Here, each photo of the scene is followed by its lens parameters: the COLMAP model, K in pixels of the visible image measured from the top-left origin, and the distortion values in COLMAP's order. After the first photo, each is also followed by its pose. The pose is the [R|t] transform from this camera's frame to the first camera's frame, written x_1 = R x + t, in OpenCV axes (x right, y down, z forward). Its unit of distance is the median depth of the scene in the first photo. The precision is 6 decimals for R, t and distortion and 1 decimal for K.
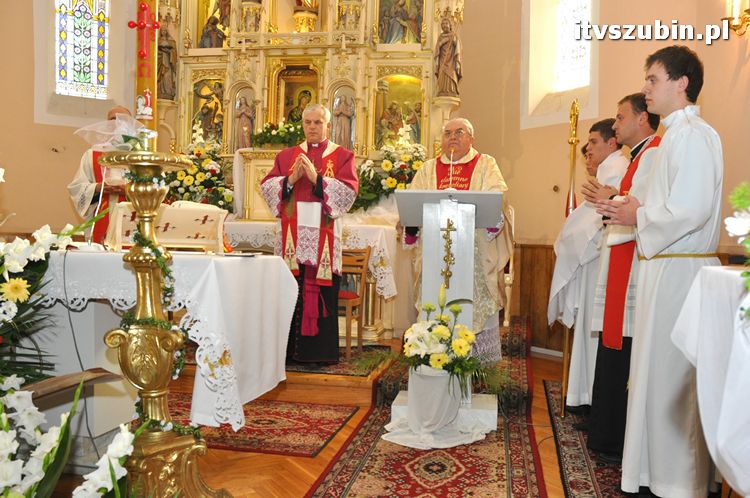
lens RADIAL K [[666.7, 0, 416.2], [0, 666.7, 268.2], [0, 0, 1]] dist [-0.166665, 0.161249]
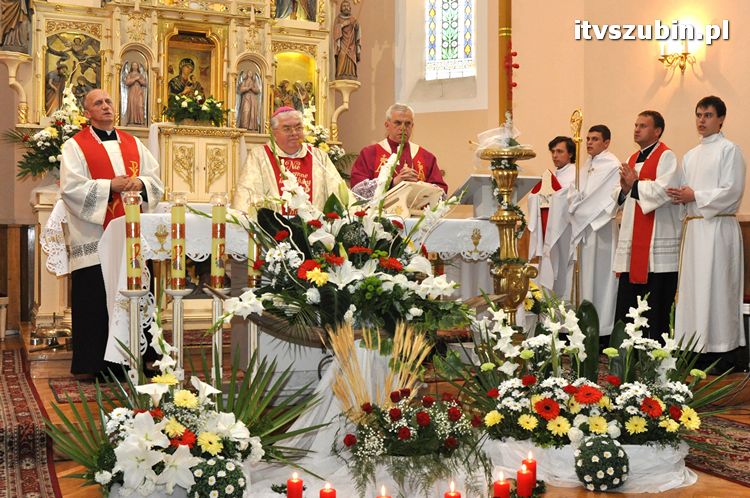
lens RADIAL K [[964.8, 0, 392.2], [0, 964.8, 256.3], [0, 0, 1]] dist [0.004452, 0.000000]
pose [[0.852794, -0.031003, 0.521327, -0.655044], [0.044809, 0.998899, -0.013896, 0.032526], [-0.520322, 0.035211, 0.853244, -0.278053]]
